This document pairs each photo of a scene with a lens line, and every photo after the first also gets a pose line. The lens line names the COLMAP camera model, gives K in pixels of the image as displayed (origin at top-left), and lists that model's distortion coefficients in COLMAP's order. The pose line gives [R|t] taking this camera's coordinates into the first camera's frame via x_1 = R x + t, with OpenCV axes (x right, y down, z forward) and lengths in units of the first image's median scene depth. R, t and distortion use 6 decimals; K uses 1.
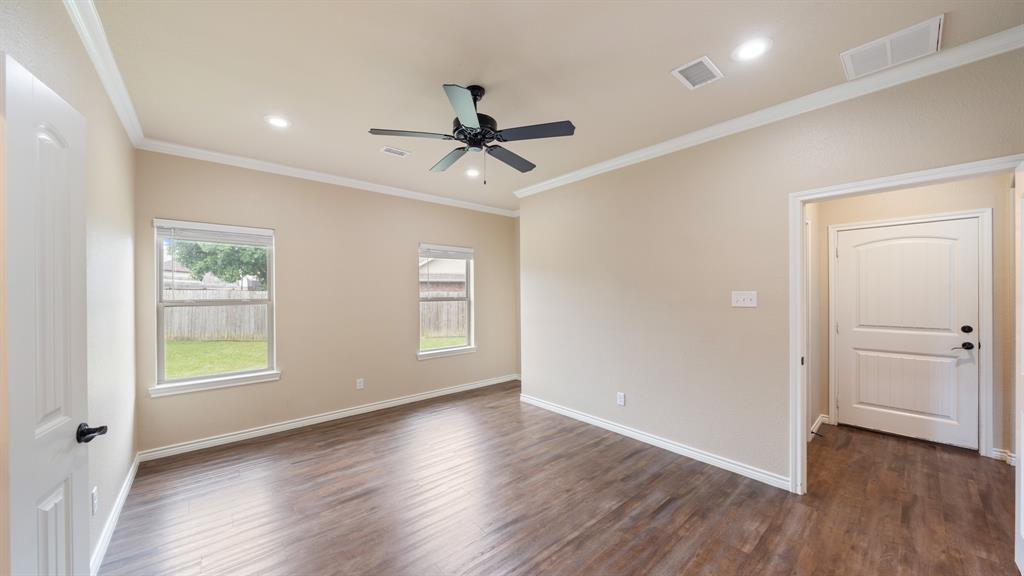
lens RADIAL K [[352.1, 0, 511.0], [0, 352.1, 293.7], [0, 0, 1]] dist [-0.001013, 0.000136]
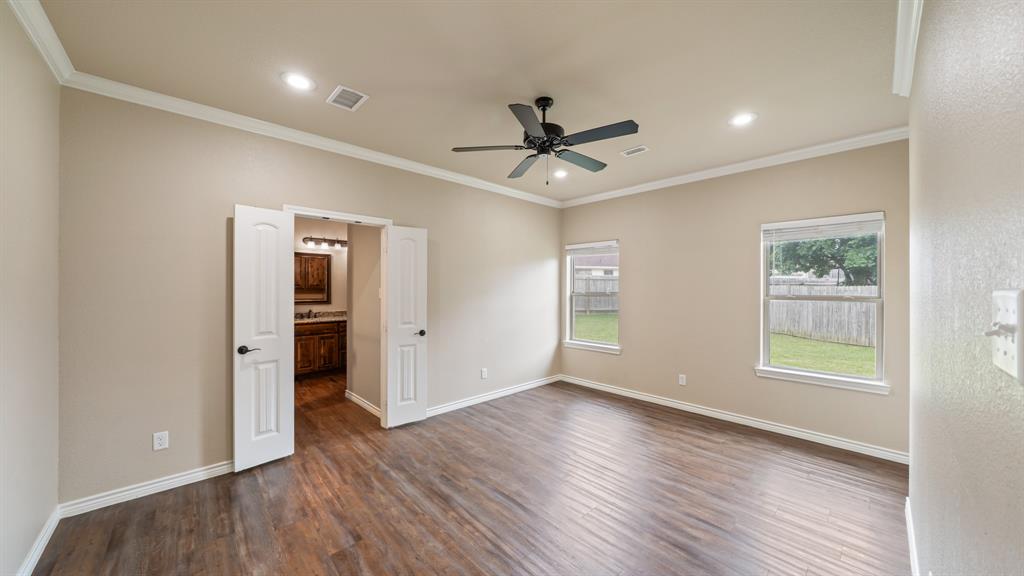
lens RADIAL K [[352.1, 0, 511.0], [0, 352.1, 286.5], [0, 0, 1]] dist [-0.001013, 0.000136]
pose [[0.044023, 0.001085, -0.999030, 0.179023], [-0.006751, 0.999977, 0.000789, -0.001463], [0.999008, 0.006709, 0.044029, 0.156060]]
